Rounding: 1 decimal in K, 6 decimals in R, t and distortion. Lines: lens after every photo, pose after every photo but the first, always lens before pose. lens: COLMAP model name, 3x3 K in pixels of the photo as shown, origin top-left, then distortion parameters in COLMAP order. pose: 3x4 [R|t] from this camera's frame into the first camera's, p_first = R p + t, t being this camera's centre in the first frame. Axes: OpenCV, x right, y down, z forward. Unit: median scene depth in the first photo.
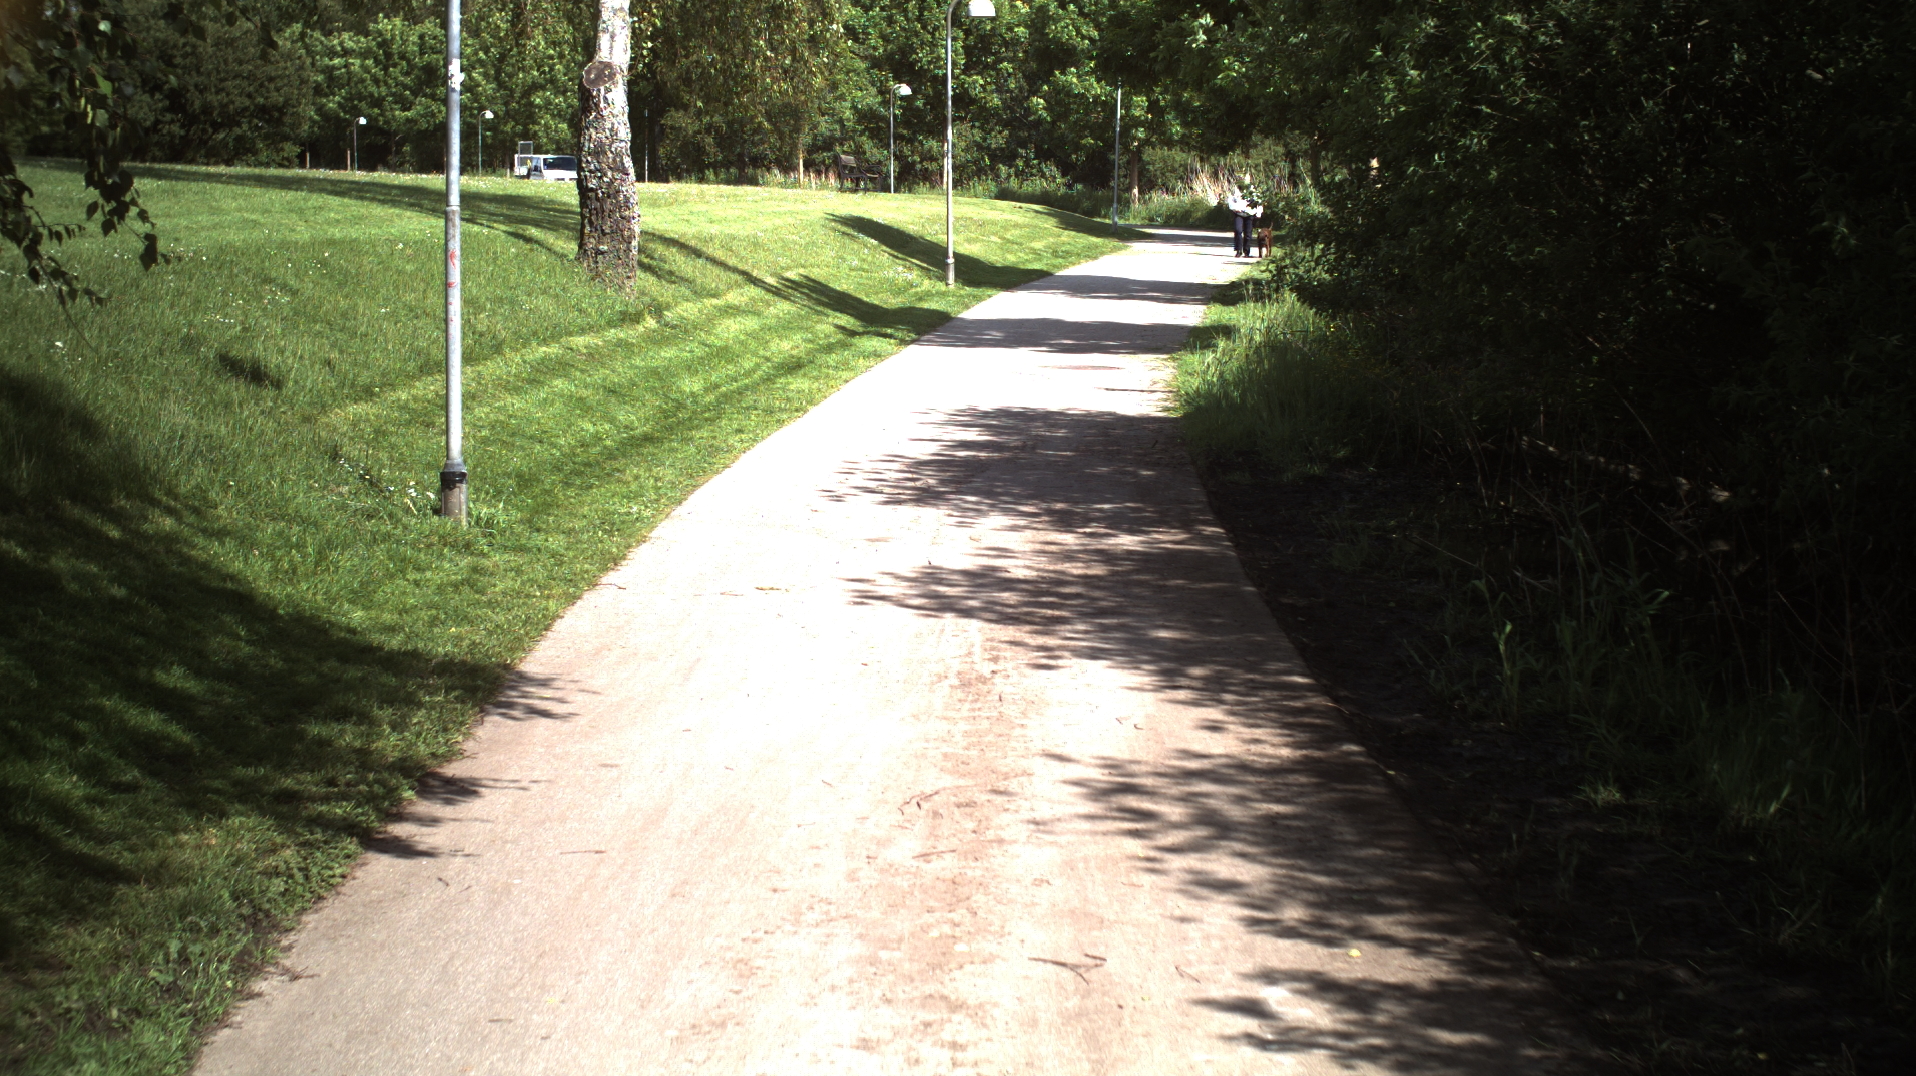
lens RADIAL K [[3531.9, 0, 951.7], [0, 3531.9, 540.9], [0, 0, 1]] dist [-0.270296, 0.000000]
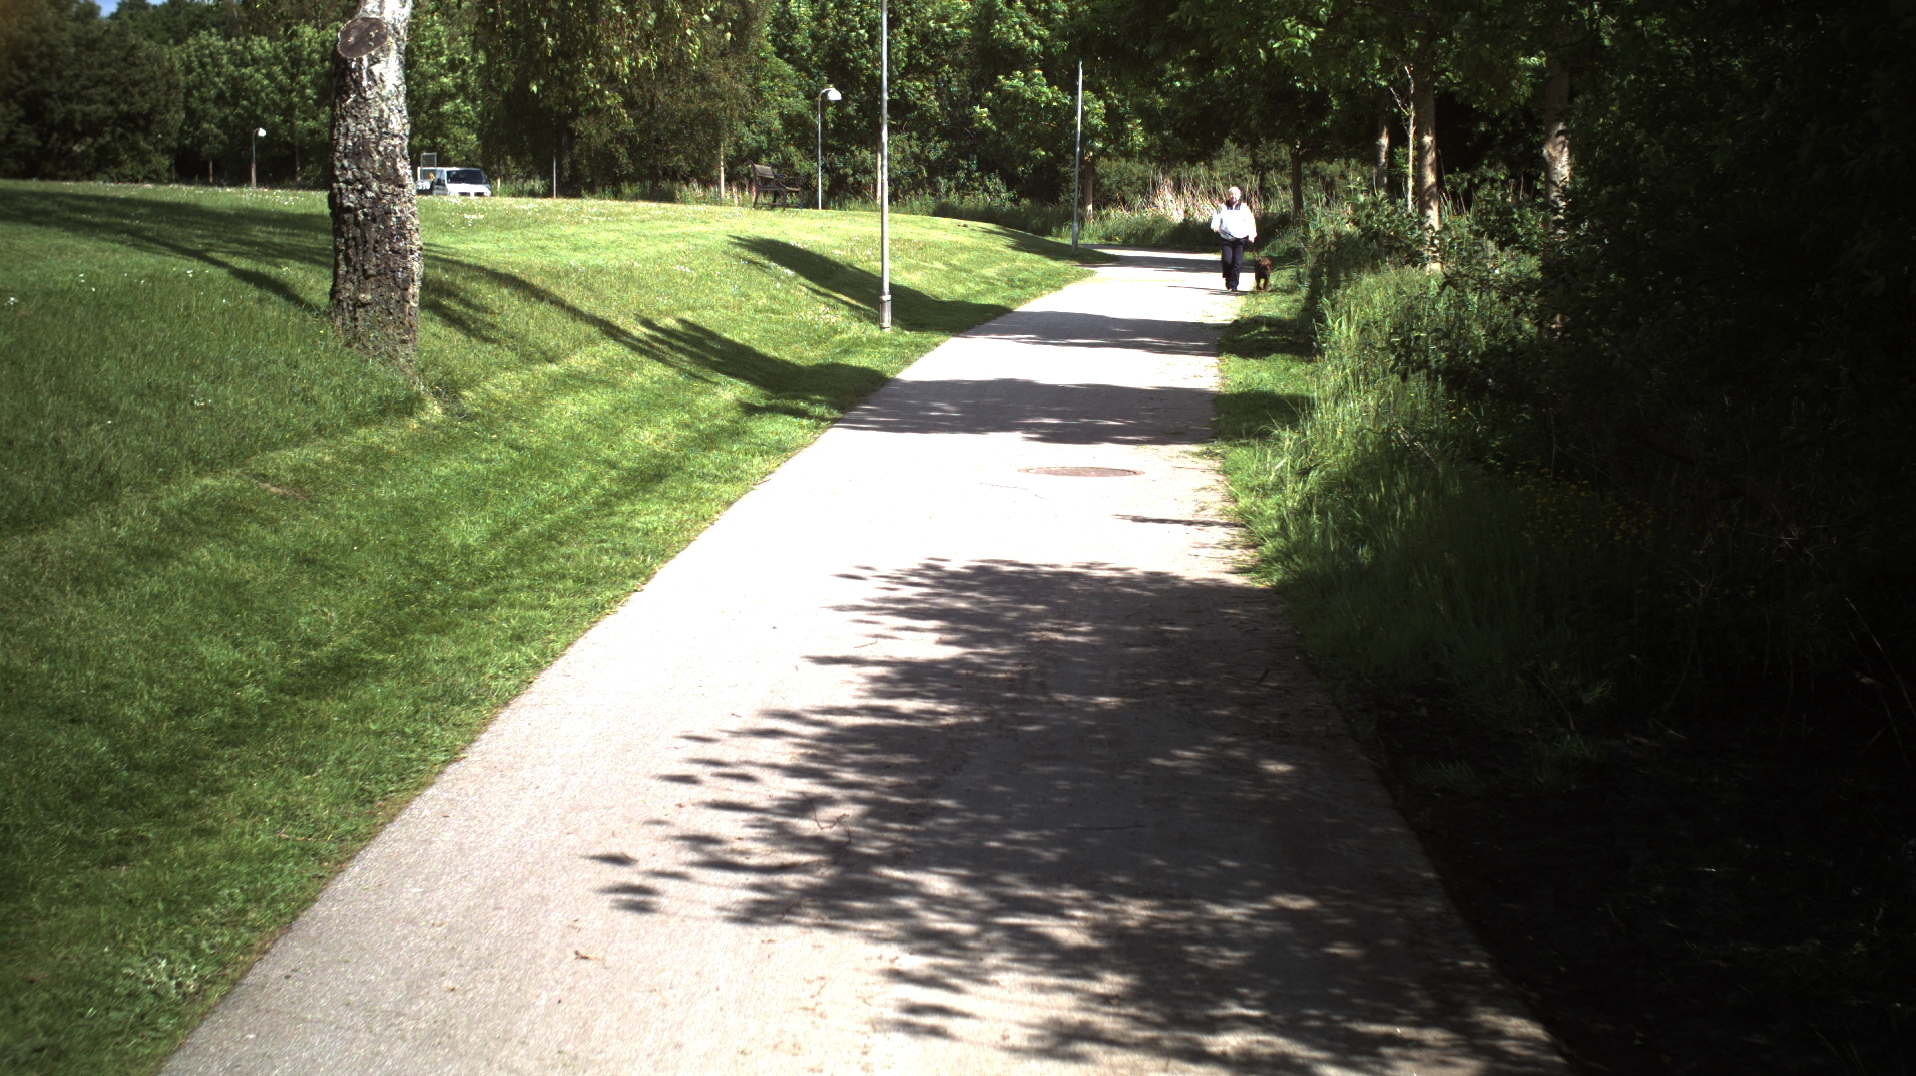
lens RADIAL K [[3531.9, 0, 965.6], [0, 3531.9, 547.4], [0, 0, 1]] dist [-0.270296, 0.000000]
pose [[0.999739, -0.001016, 0.022806, -0.000798], [0.001066, 0.999997, -0.002189, -0.029765], [-0.022803, 0.002213, 0.999738, 0.289666]]
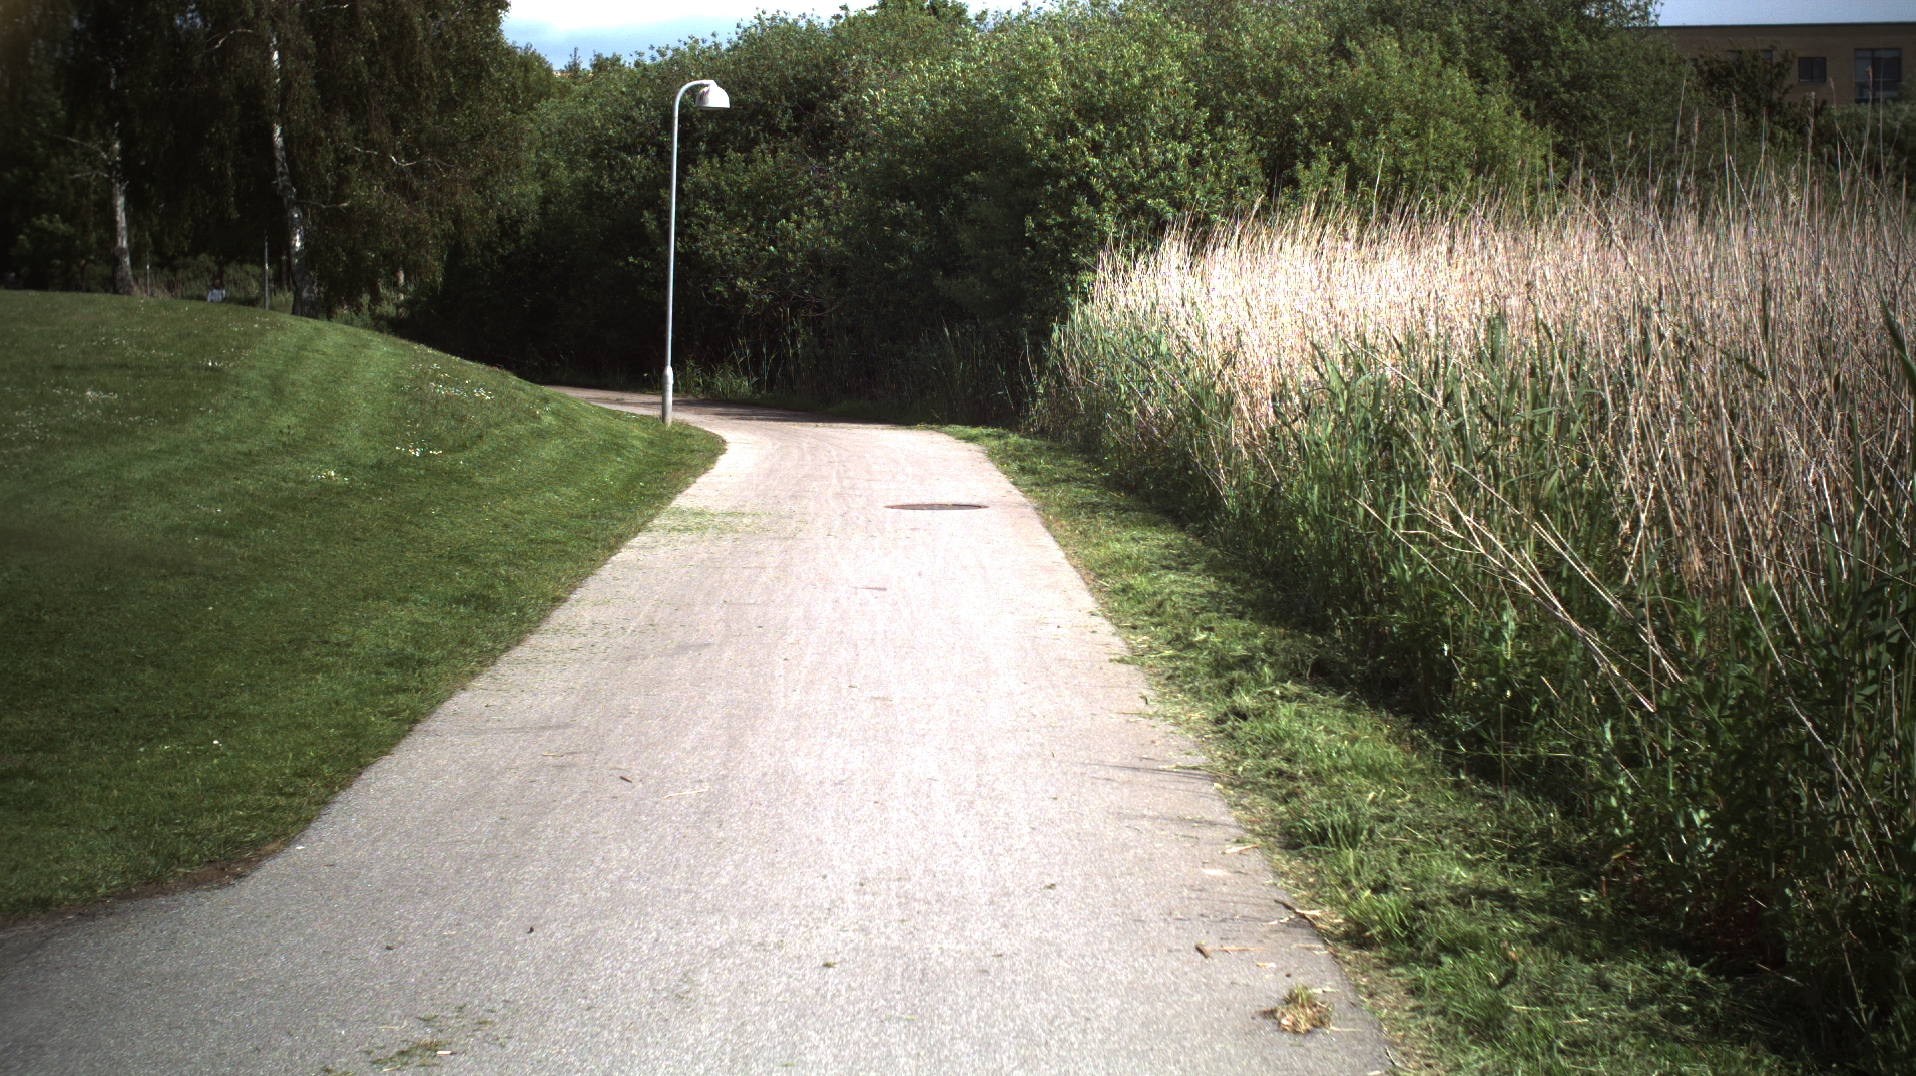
lens RADIAL K [[3531.9, 0, 962.8], [0, 3531.9, 544.3], [0, 0, 1]] dist [-0.270296, 0.000000]
pose [[0.929912, -0.030798, 0.366491, -0.425235], [0.040376, 0.999013, -0.018495, 0.151128], [-0.365559, 0.031996, 0.930238, -1.538426]]
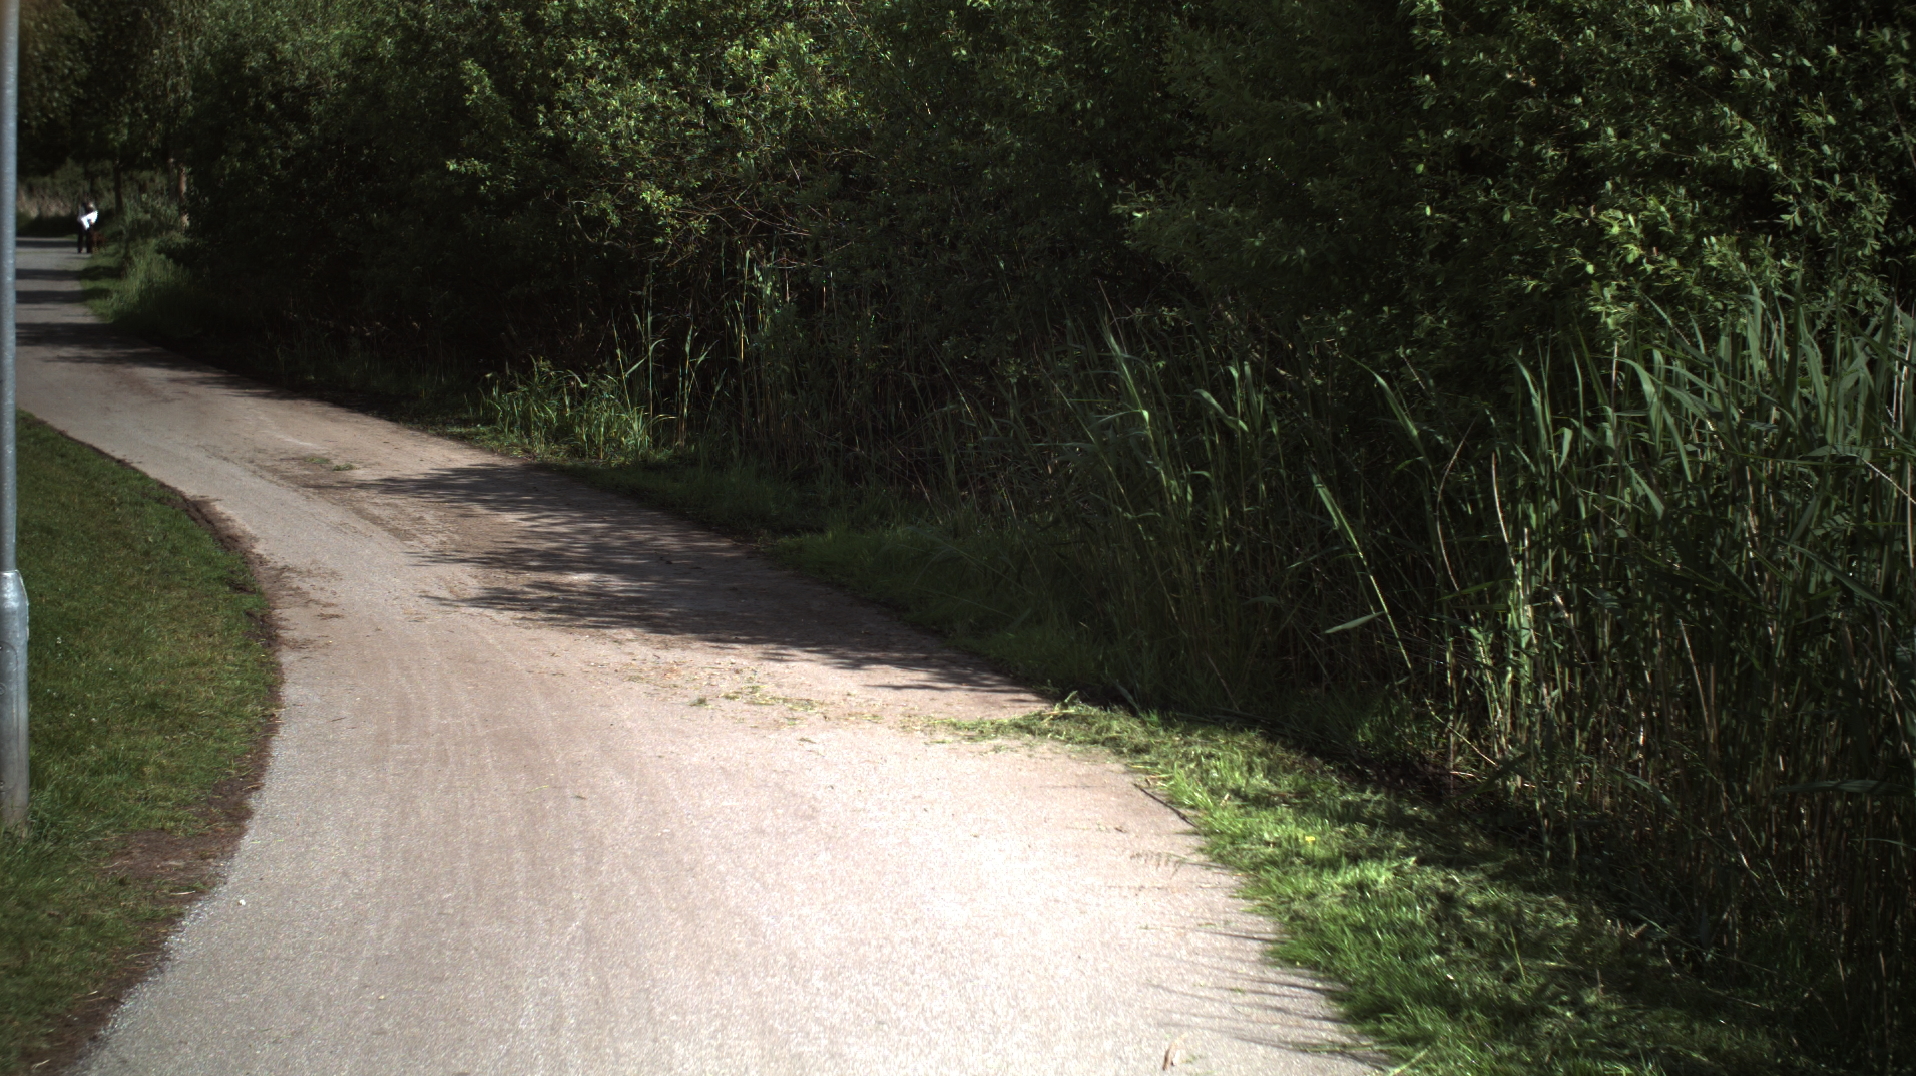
lens RADIAL K [[3531.9, 0, 1001.5], [0, 3531.9, 616.9], [0, 0, 1]] dist [-0.270296, 0.000000]
pose [[0.934343, -0.048297, 0.353088, -0.117216], [0.040816, 0.998757, 0.028607, 0.068024], [-0.354031, -0.012317, 0.935153, -0.718347]]
